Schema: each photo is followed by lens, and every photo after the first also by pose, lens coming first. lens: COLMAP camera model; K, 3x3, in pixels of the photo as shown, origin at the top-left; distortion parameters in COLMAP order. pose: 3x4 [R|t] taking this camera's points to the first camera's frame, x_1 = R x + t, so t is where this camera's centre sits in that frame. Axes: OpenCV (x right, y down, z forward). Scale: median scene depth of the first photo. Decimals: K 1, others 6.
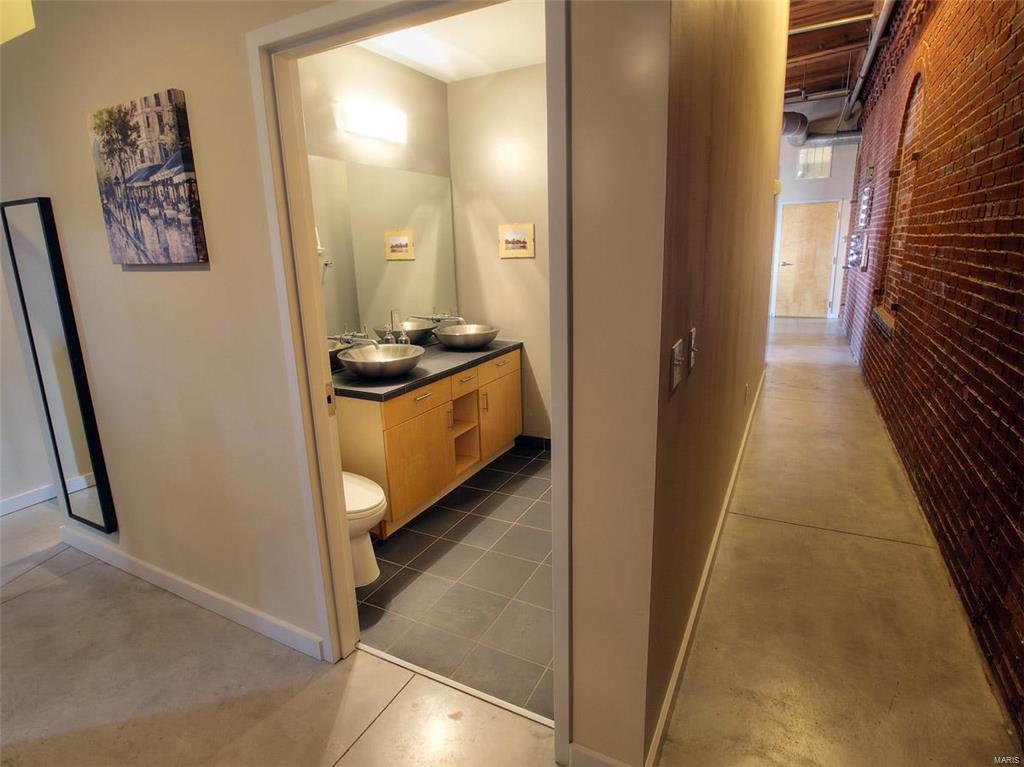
lens RADIAL K [[539.4, 0, 508.6], [0, 539.4, 386.7], [0, 0, 1]] dist [-0.016896, -0.001444]
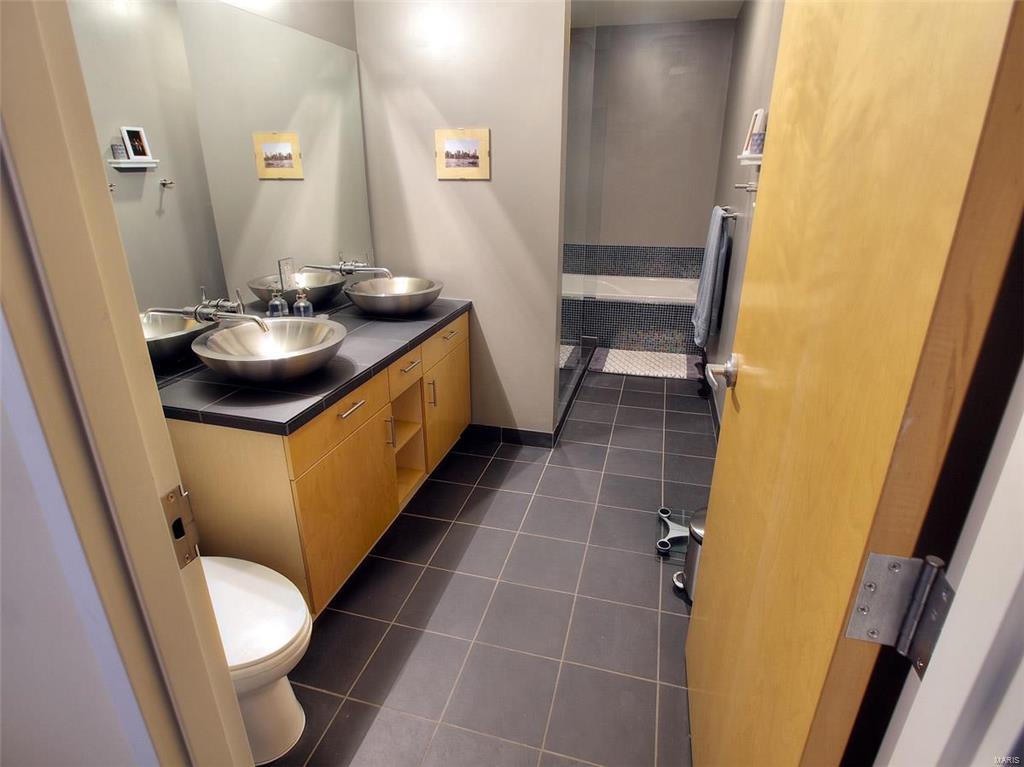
lens RADIAL K [[539.4, 0, 508.6], [0, 539.4, 386.7], [0, 0, 1]] dist [-0.016896, -0.001444]
pose [[0.976885, -0.049821, 0.207876, -0.086371], [0.024275, 0.992025, 0.123680, -0.060935], [-0.212381, -0.115775, 0.970304, 0.292889]]
